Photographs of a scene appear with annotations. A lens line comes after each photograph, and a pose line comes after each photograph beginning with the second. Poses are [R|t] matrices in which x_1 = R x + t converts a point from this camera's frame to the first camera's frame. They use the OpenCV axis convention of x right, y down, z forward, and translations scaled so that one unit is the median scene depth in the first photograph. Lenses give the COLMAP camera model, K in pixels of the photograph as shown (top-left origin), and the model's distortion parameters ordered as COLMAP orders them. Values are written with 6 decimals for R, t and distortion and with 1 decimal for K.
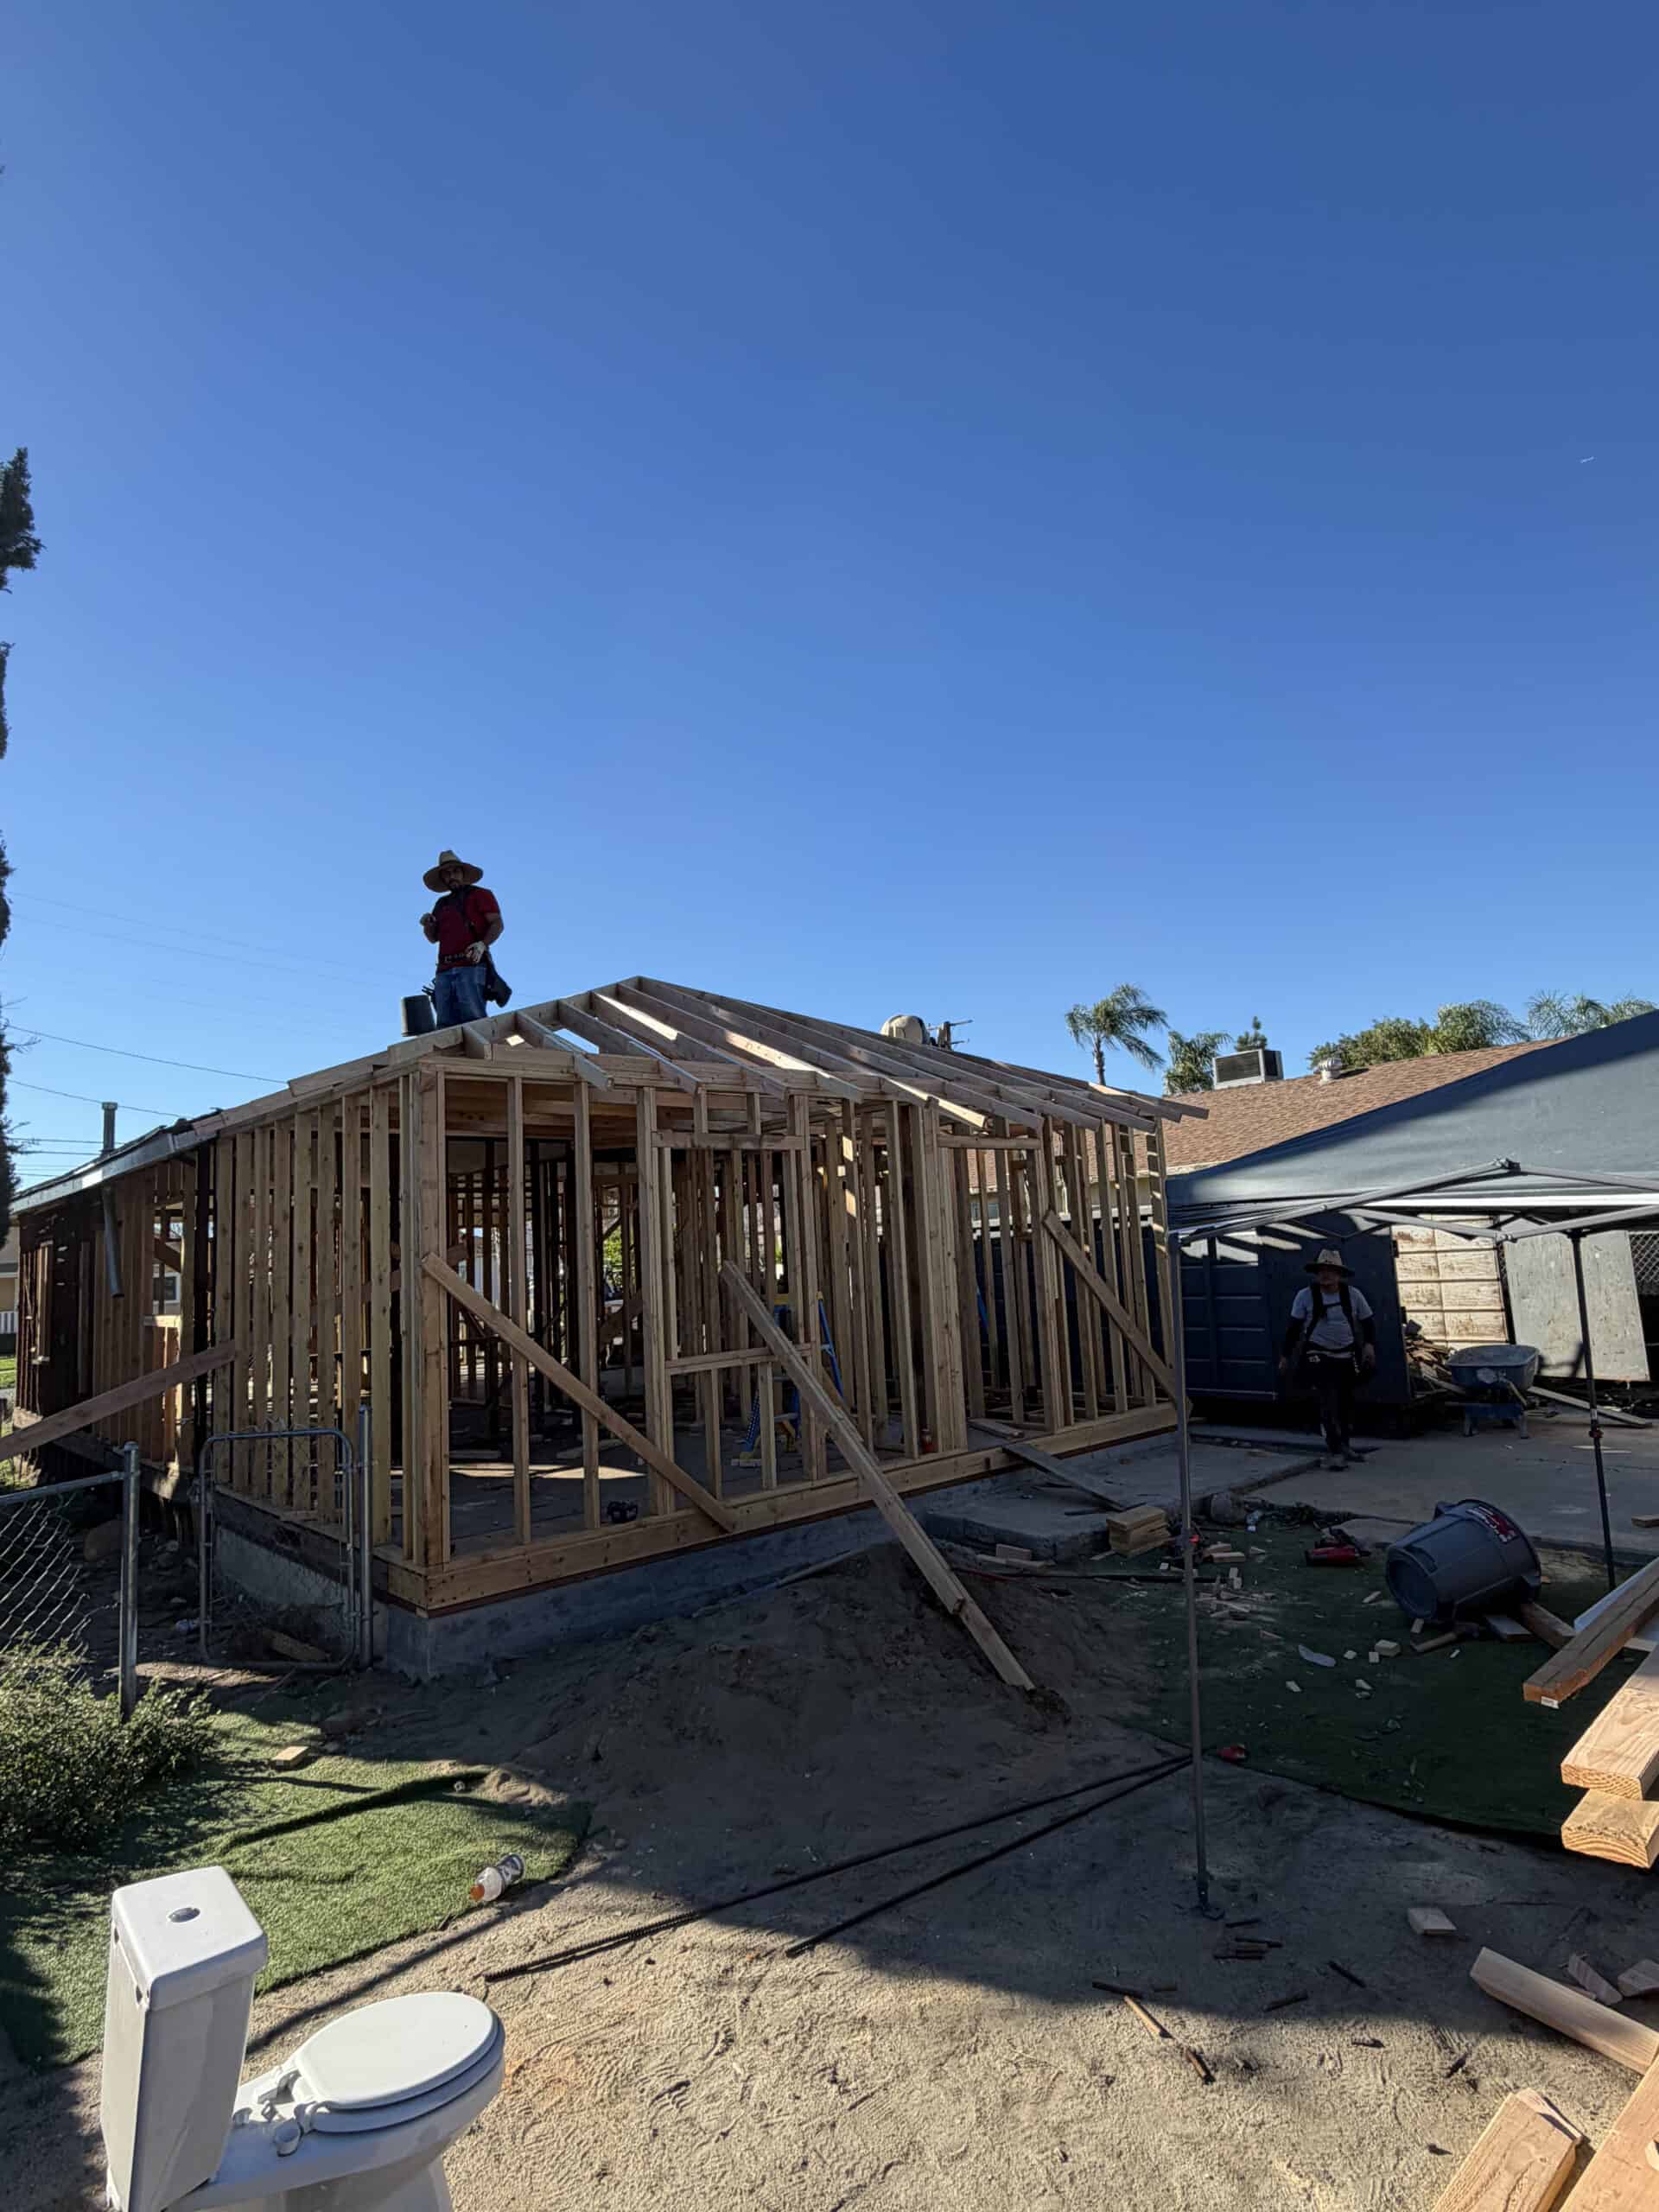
lens RADIAL K [[1153.8, 0, 829.5], [0, 1153.8, 1106.0], [0, 0, 1]] dist [0.001344, 0.000165]
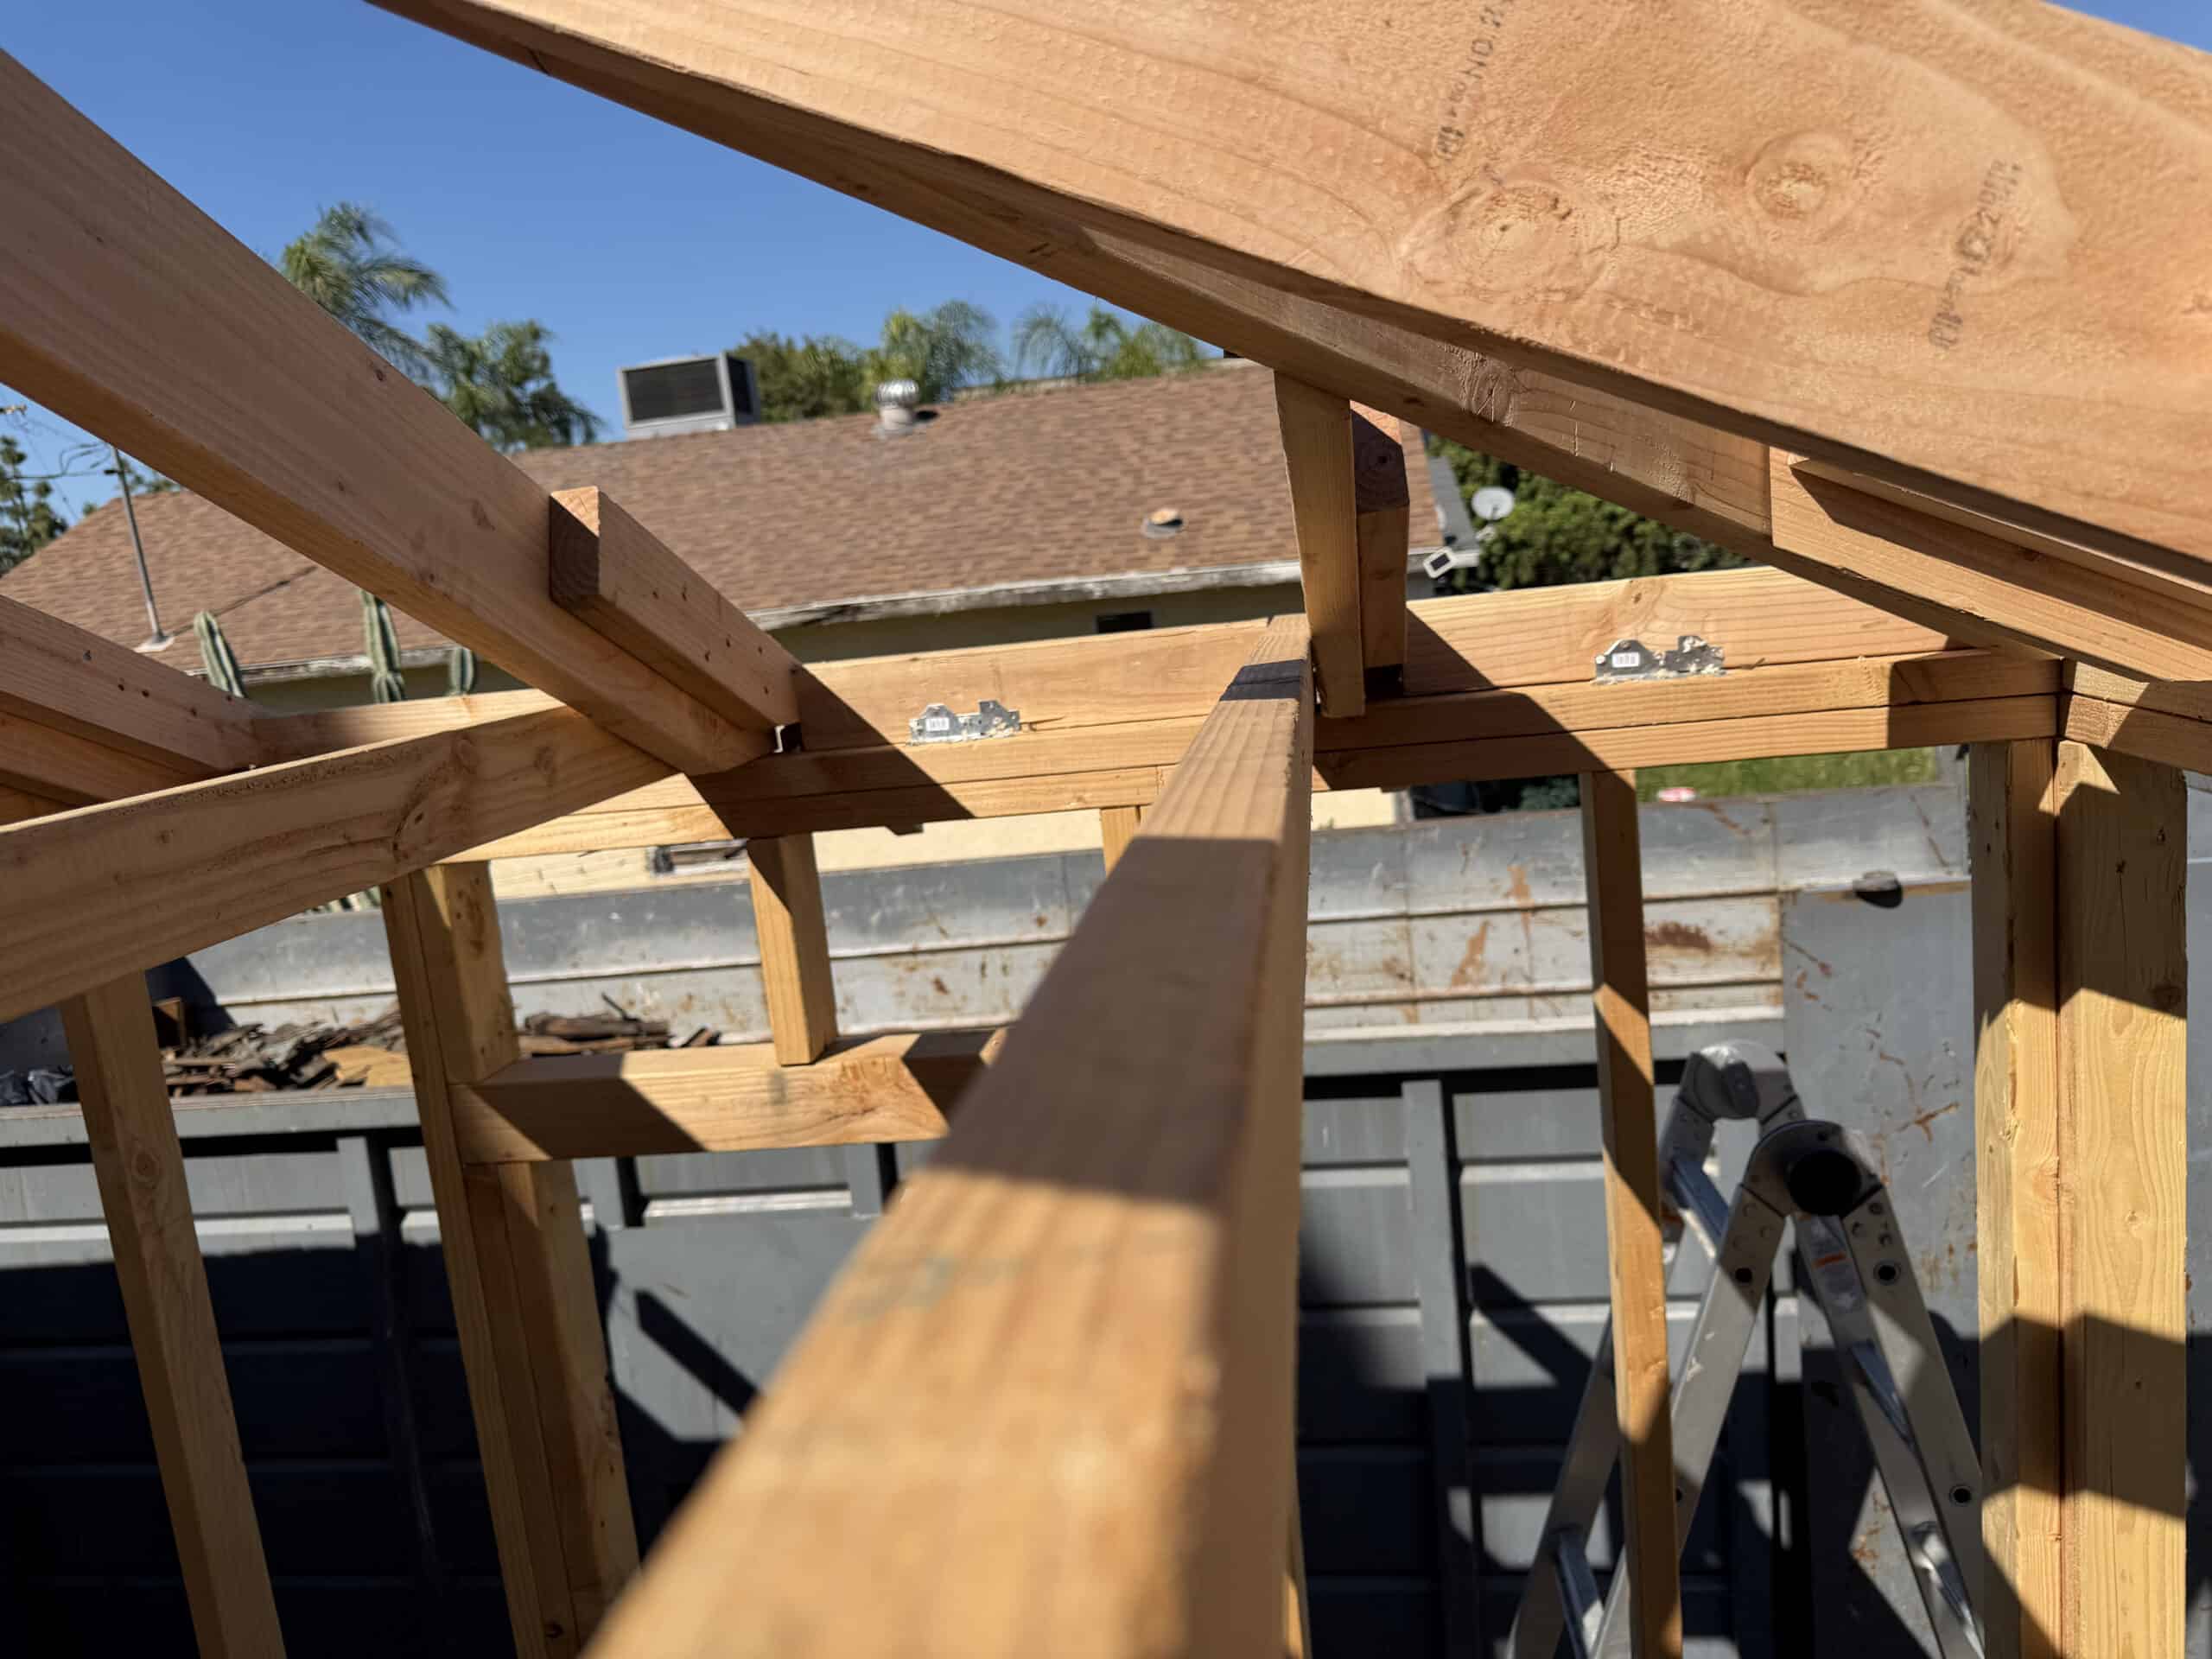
lens RADIAL K [[1538.5, 0, 1106.0], [0, 1538.5, 829.5], [0, 0, 1]] dist [0.000509, -0.000114]
pose [[0.756994, -0.129013, 0.640559, 0.089227], [-0.024564, 0.974003, 0.225200, -0.007221], [-0.652960, -0.186210, 0.734145, 0.448589]]
